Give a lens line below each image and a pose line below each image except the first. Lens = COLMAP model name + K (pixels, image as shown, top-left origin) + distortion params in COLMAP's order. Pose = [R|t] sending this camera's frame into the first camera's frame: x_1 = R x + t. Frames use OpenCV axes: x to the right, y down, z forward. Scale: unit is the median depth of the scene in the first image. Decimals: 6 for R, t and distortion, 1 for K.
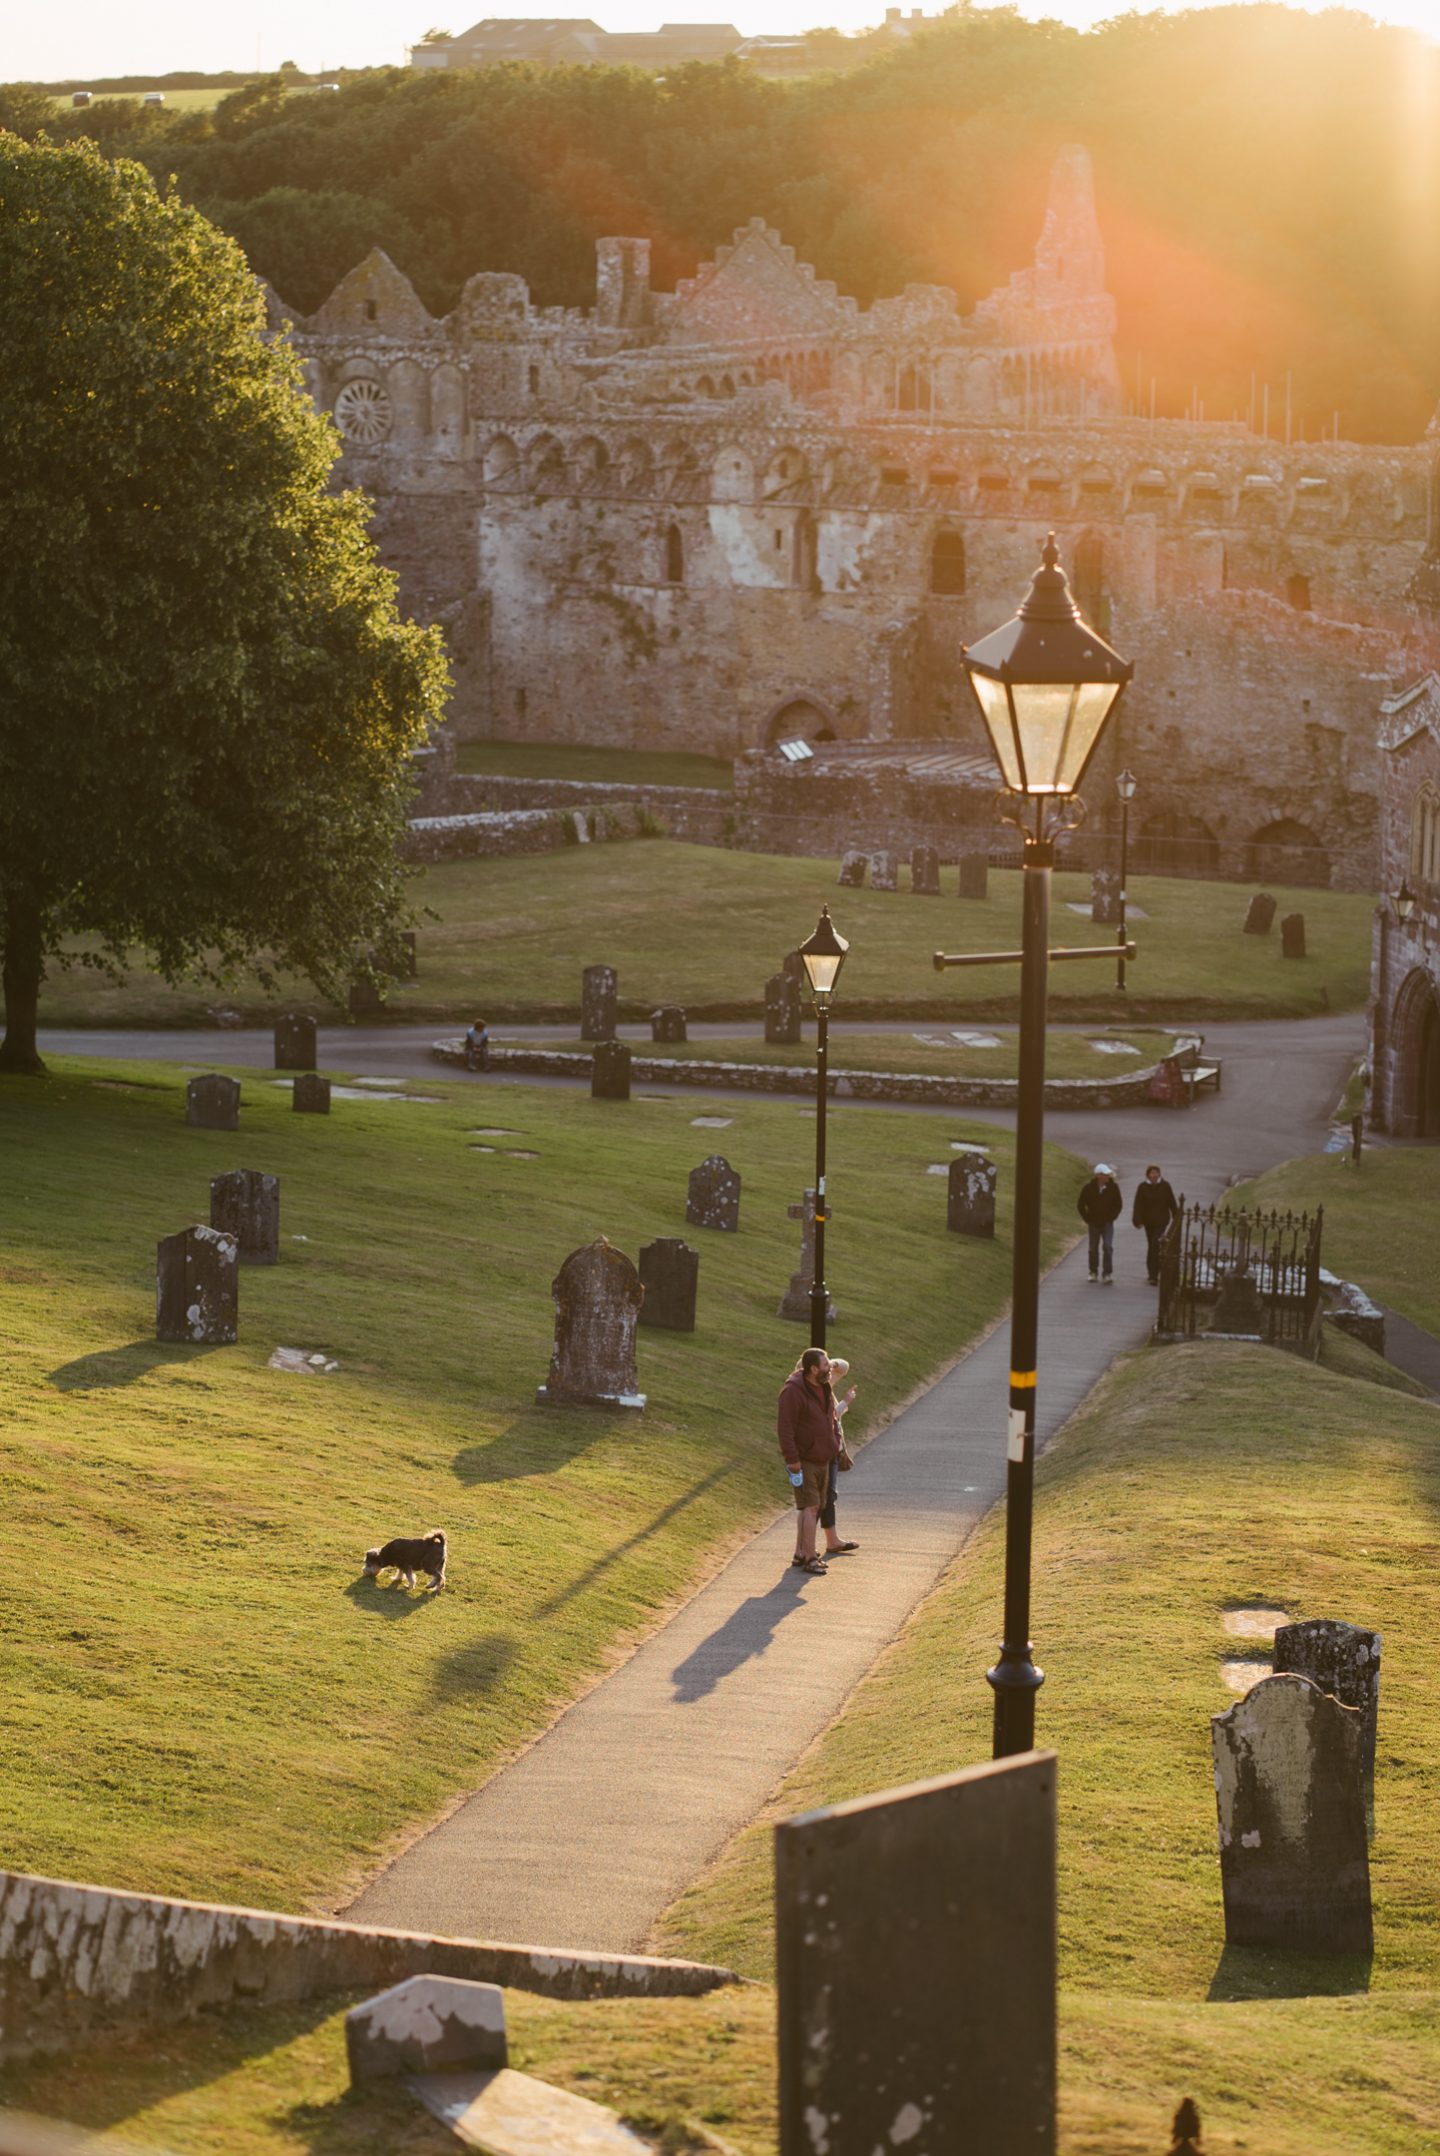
lens RADIAL K [[5006.8, 0, 720.5], [0, 5006.8, 1078.5], [0, 0, 1]] dist [-0.013159, 0.000000]
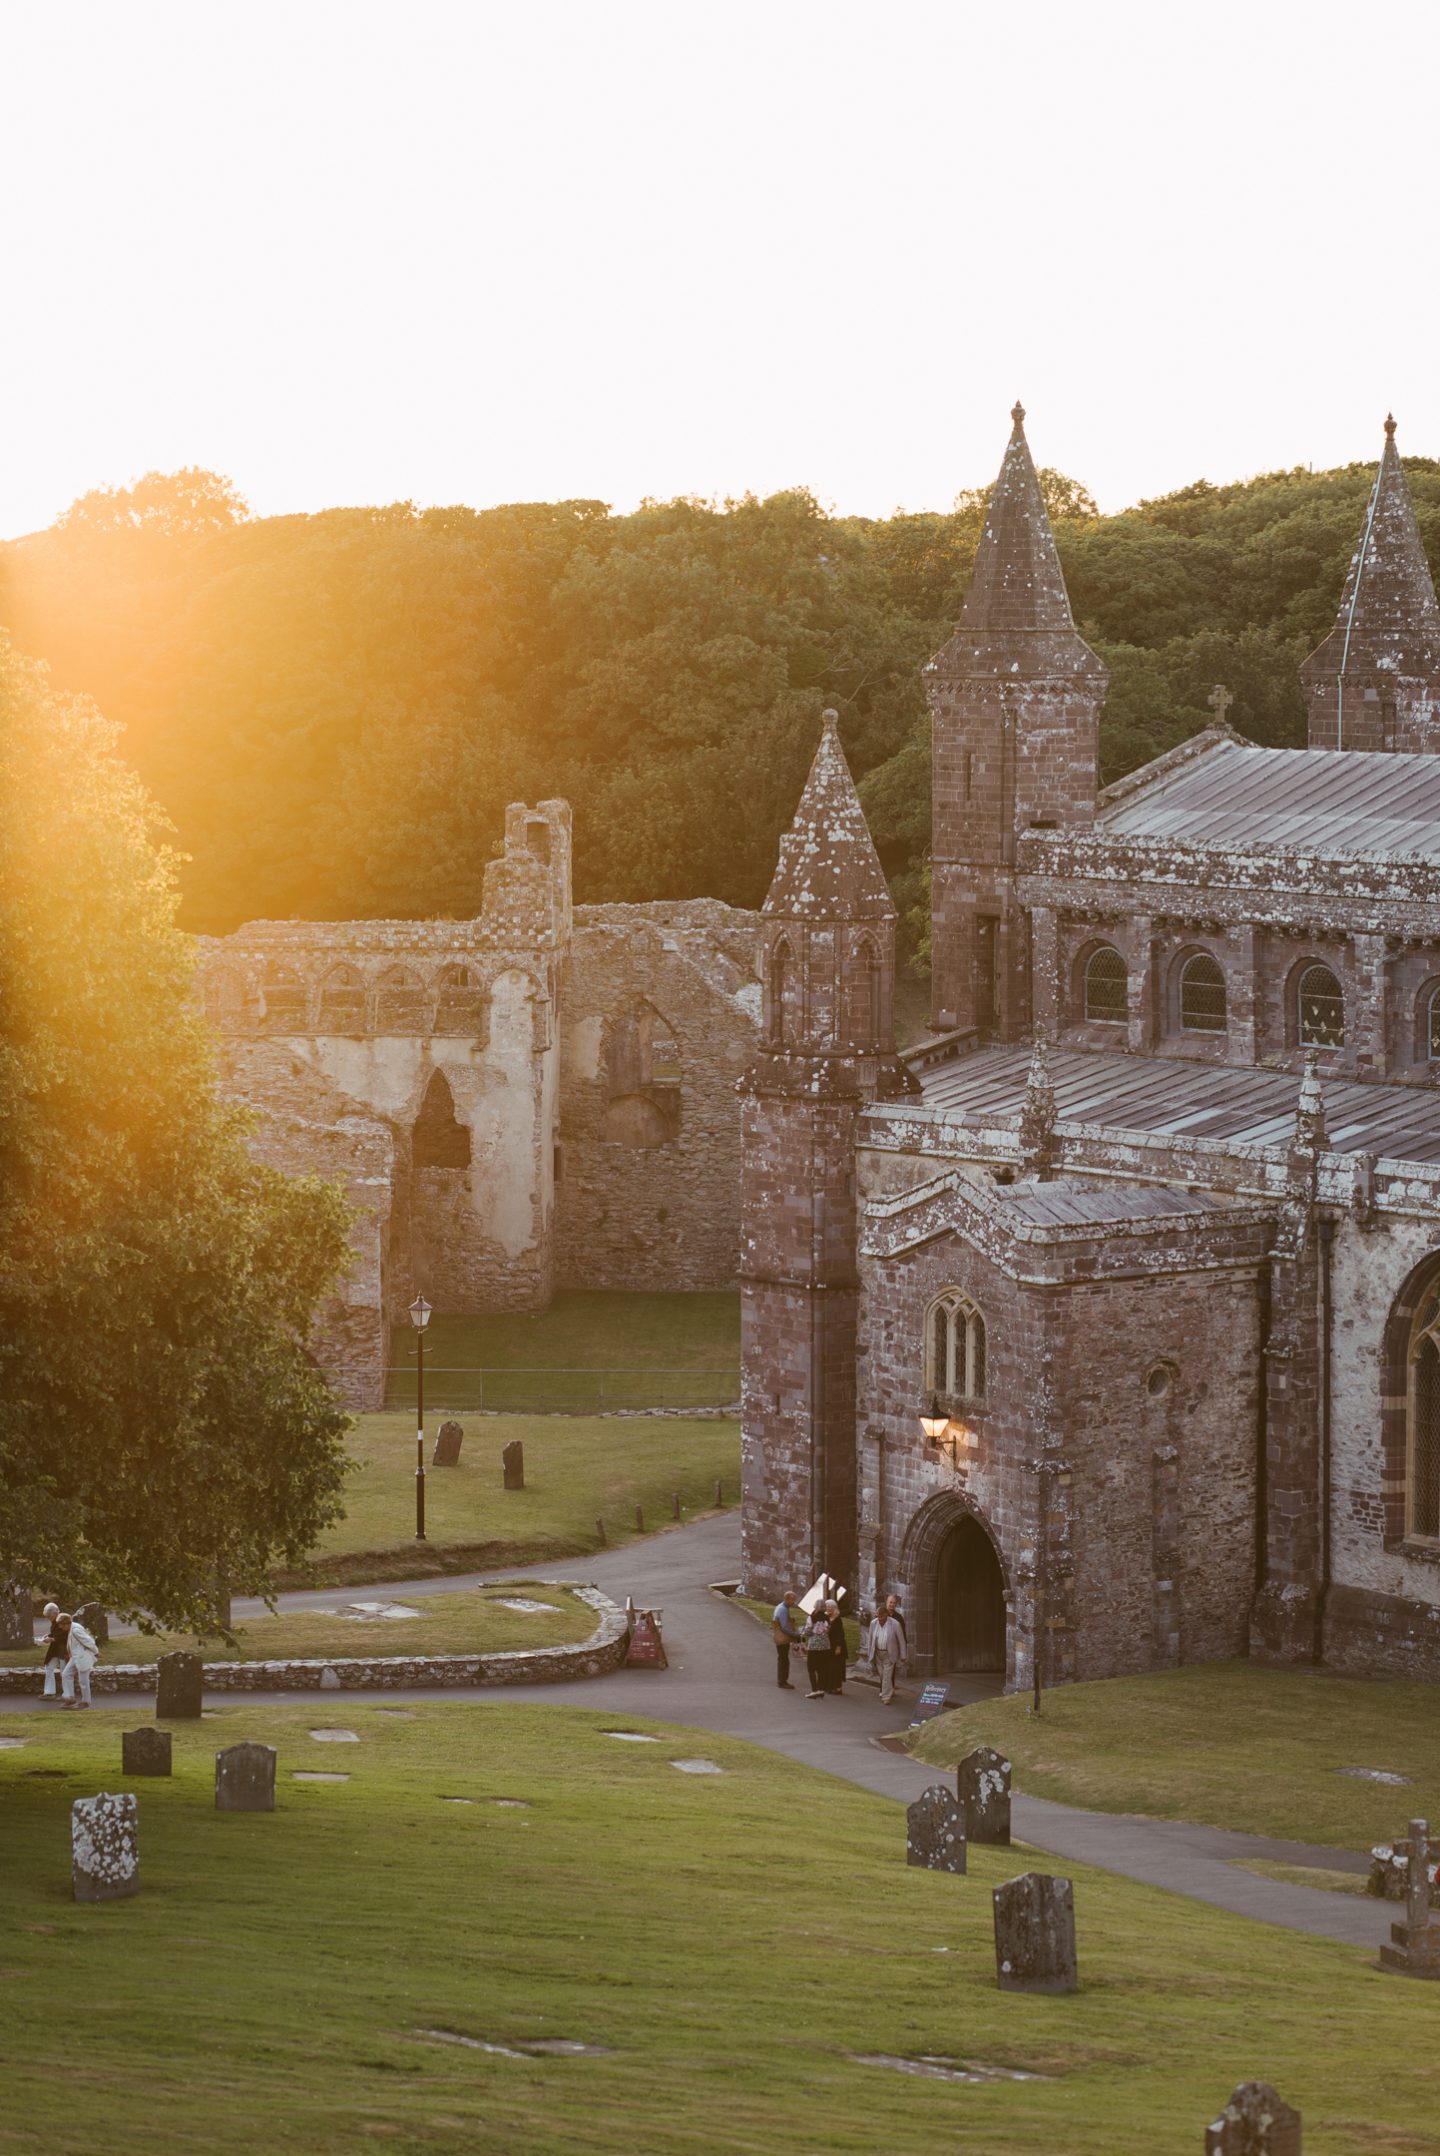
lens RADIAL K [[5006.8, 0, 719.9], [0, 5006.8, 1076.2], [0, 0, 1]] dist [-0.013159, 0.000000]
pose [[0.922163, -0.044386, 0.384246, -0.243075], [0.082062, 0.993231, -0.082212, -0.025266], [-0.377996, 0.107345, 0.919563, 0.161710]]
